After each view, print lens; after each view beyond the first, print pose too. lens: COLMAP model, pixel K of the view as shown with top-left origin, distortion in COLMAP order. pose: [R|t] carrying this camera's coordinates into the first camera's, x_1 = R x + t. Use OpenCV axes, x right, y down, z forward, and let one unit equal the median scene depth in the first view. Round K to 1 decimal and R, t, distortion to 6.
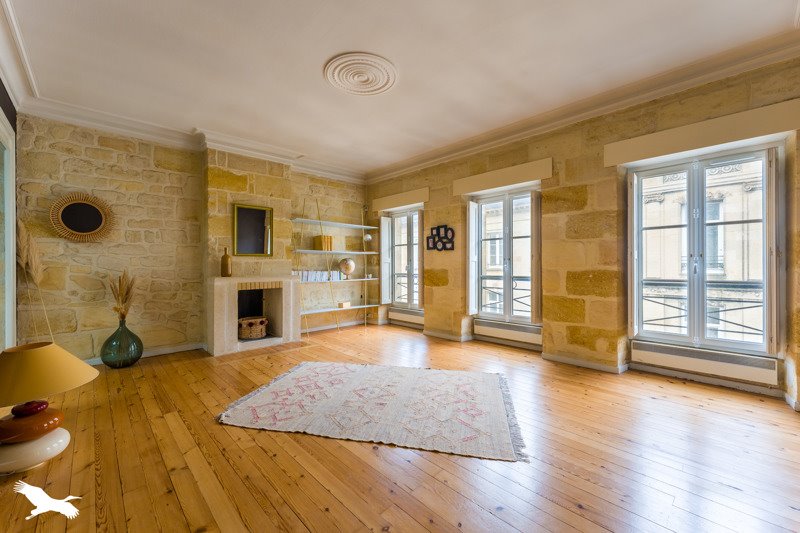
lens RADIAL K [[319.8, 0, 397.7], [0, 319.8, 265.7], [0, 0, 1]] dist [0.000529, -0.001008]
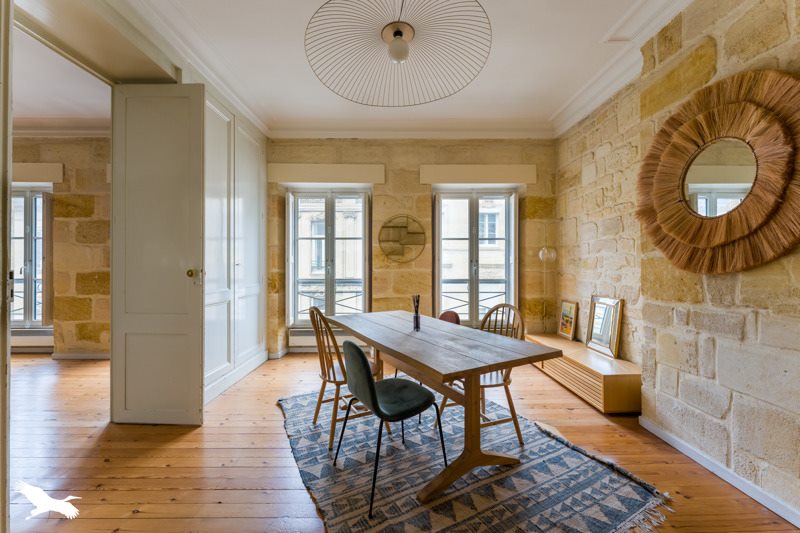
lens RADIAL K [[319.8, 0, 399.5], [0, 319.8, 266.5], [0, 0, 1]] dist [0.000529, -0.001008]
pose [[0.688626, 0.005449, 0.725096, 0.452689], [-0.002869, 0.999984, -0.004789, -0.002088], [-0.725111, 0.001217, 0.688631, -0.474459]]
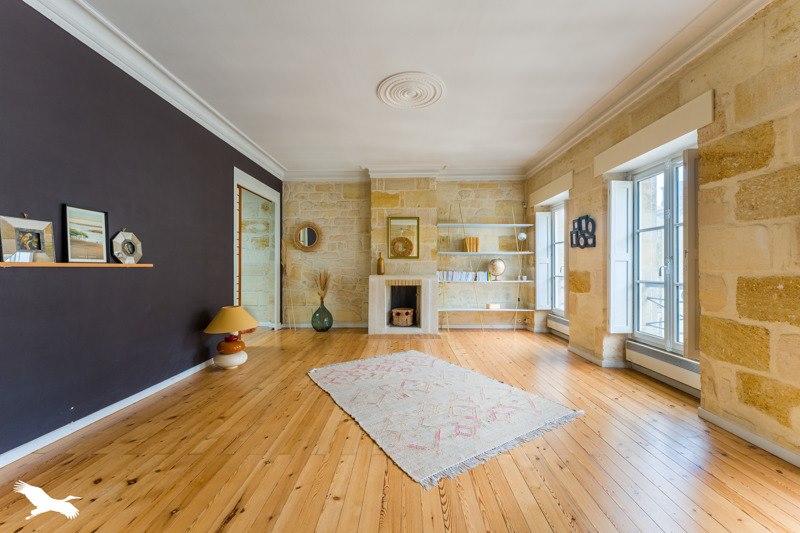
lens RADIAL K [[319.8, 0, 408.7], [0, 319.8, 265.3], [0, 0, 1]] dist [0.000529, -0.001008]
pose [[0.720324, 0.000075, -0.693638, 0.455741], [-0.002310, 0.999995, -0.002290, -0.001225], [0.693634, 0.003252, 0.720320, 0.151458]]
